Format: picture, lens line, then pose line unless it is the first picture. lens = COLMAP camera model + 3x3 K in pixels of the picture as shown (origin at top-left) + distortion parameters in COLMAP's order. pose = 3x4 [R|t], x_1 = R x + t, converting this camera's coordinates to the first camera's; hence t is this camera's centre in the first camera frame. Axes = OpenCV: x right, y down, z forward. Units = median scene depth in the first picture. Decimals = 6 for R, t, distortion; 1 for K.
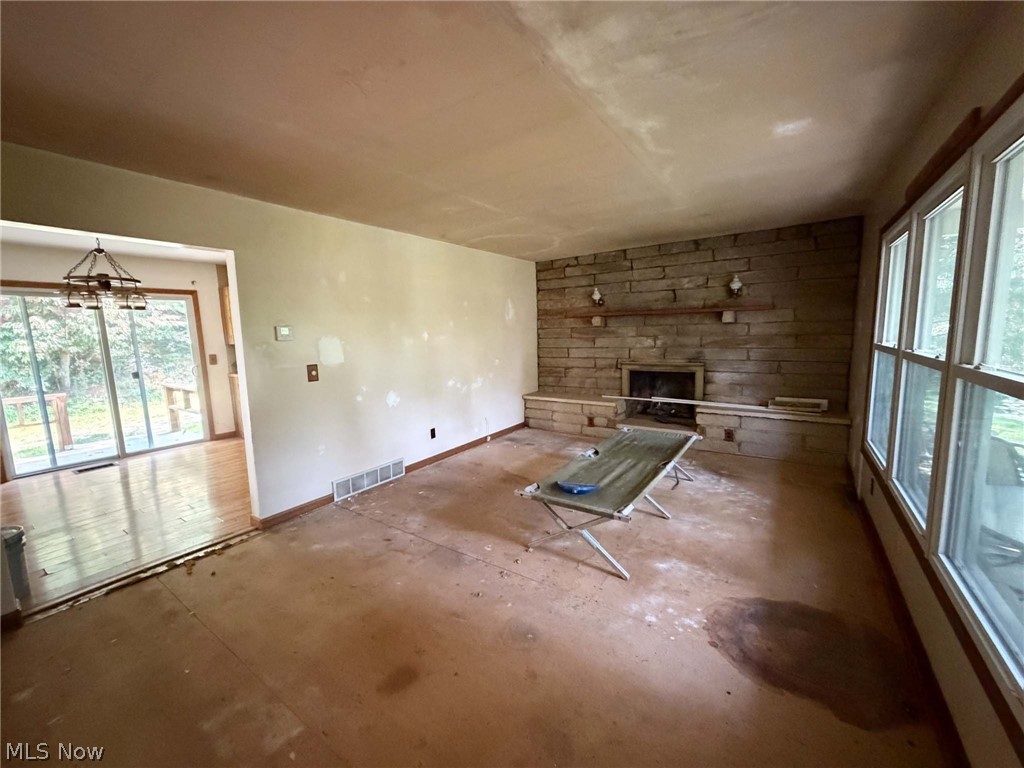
lens RADIAL K [[407.2, 0, 509.8], [0, 407.2, 384.9], [0, 0, 1]] dist [0.000044, -0.000297]
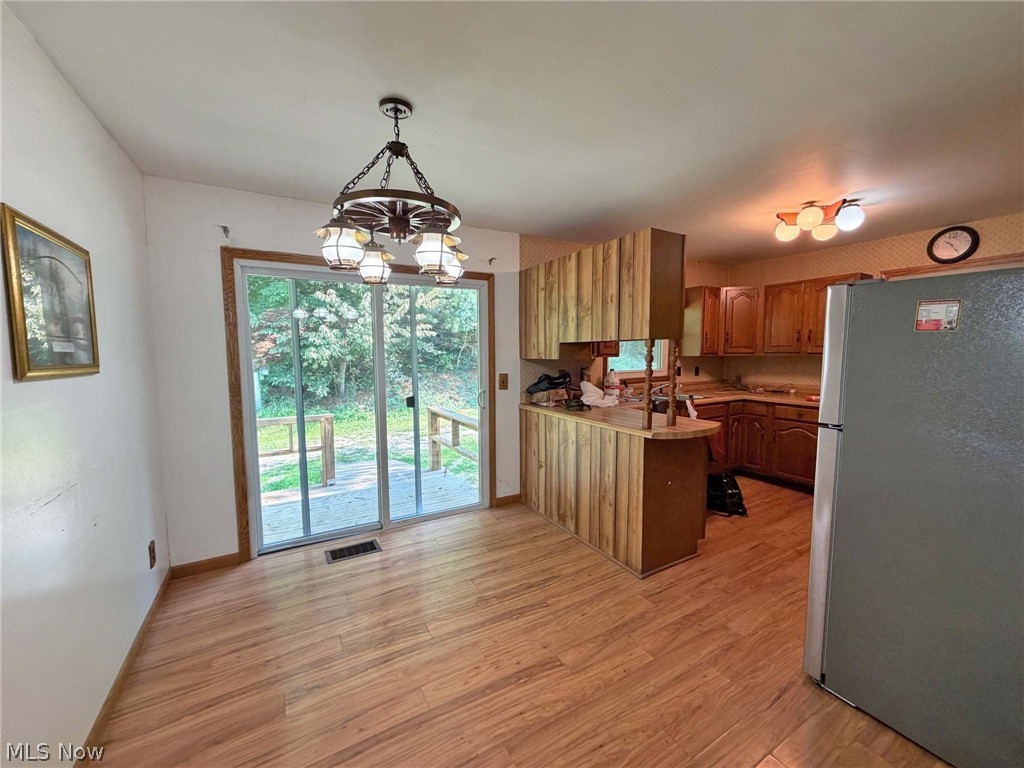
lens RADIAL K [[407.2, 0, 513.0], [0, 407.2, 383.8], [0, 0, 1]] dist [0.000044, -0.000297]
pose [[0.903749, 0.056553, -0.424311, -0.401009], [-0.075520, 0.996751, -0.028002, -0.038057], [0.421349, 0.057351, 0.905084, 0.385789]]
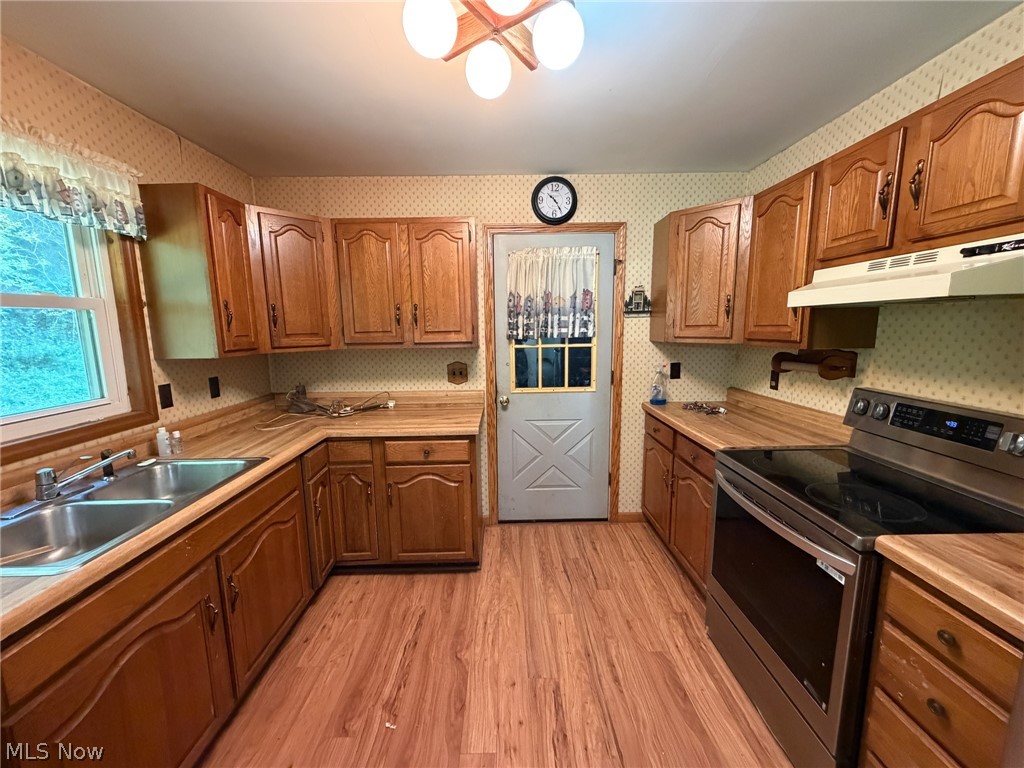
lens RADIAL K [[407.2, 0, 510.2], [0, 407.2, 387.2], [0, 0, 1]] dist [0.000044, -0.000297]
pose [[0.818498, -0.070677, 0.570145, -0.406825], [0.071308, 0.997228, 0.021250, -0.108118], [-0.570066, 0.023262, 0.821269, 0.846067]]
